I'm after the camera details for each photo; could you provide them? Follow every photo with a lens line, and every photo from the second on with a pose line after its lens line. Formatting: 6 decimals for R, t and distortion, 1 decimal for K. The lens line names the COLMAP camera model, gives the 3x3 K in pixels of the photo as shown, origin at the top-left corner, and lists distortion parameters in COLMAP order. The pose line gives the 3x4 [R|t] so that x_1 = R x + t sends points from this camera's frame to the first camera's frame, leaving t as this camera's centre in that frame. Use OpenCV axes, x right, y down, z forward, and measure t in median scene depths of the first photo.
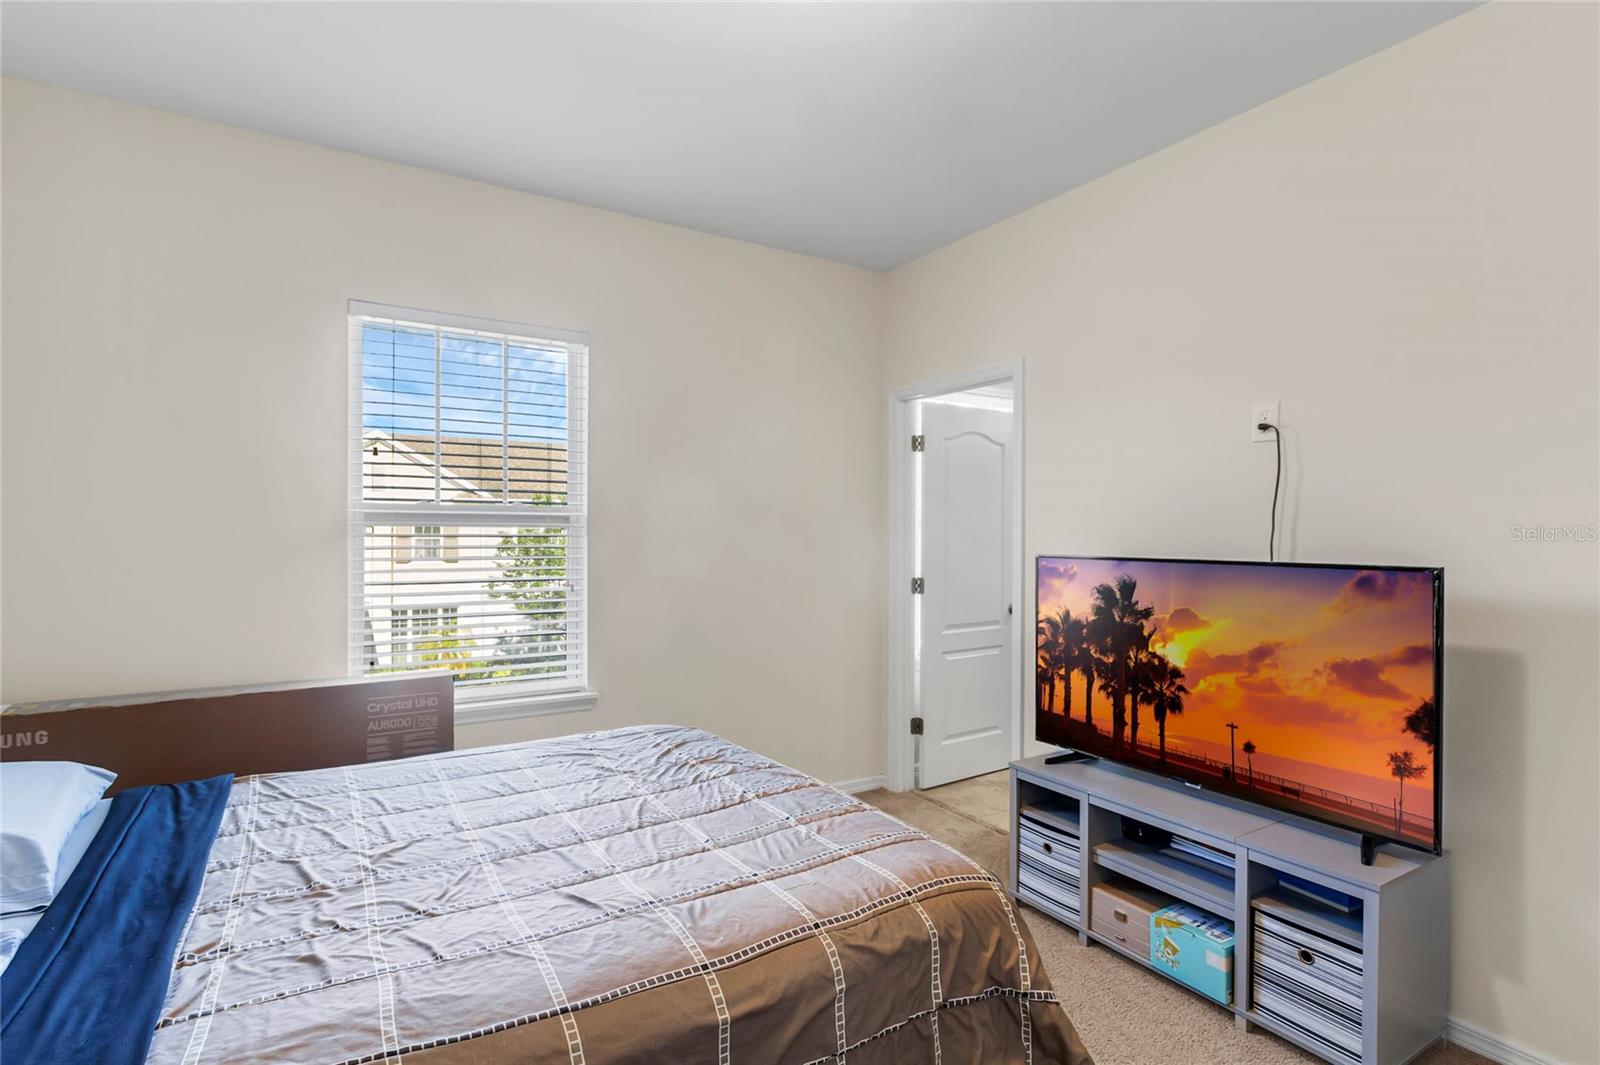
lens RADIAL K [[761.9, 0, 794.2], [0, 761.9, 545.7], [0, 0, 1]] dist [0.001202, -0.000772]
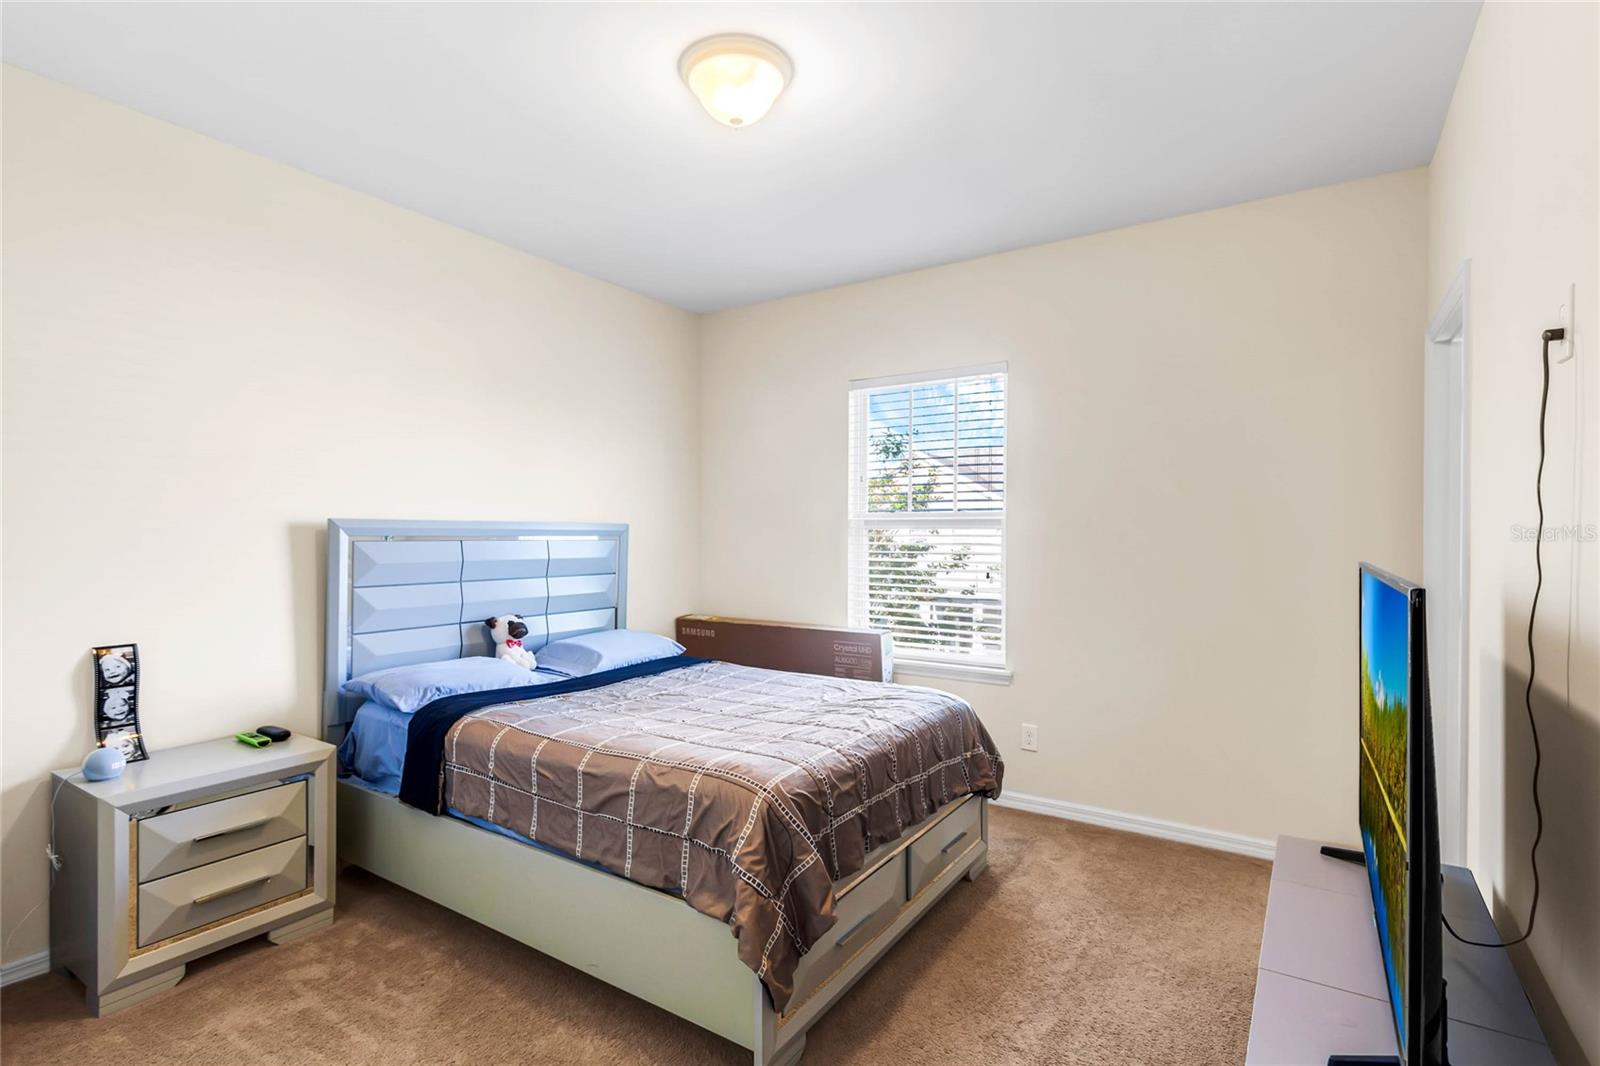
lens RADIAL K [[771.2, 0, 797.8], [0, 771.2, 551.4], [0, 0, 1]] dist [0.022092, -0.000583]
pose [[0.422885, 0.013086, -0.906089, 1.676700], [-0.006905, 0.999913, 0.011218, -0.001279], [0.906157, 0.001513, 0.422939, 0.522930]]
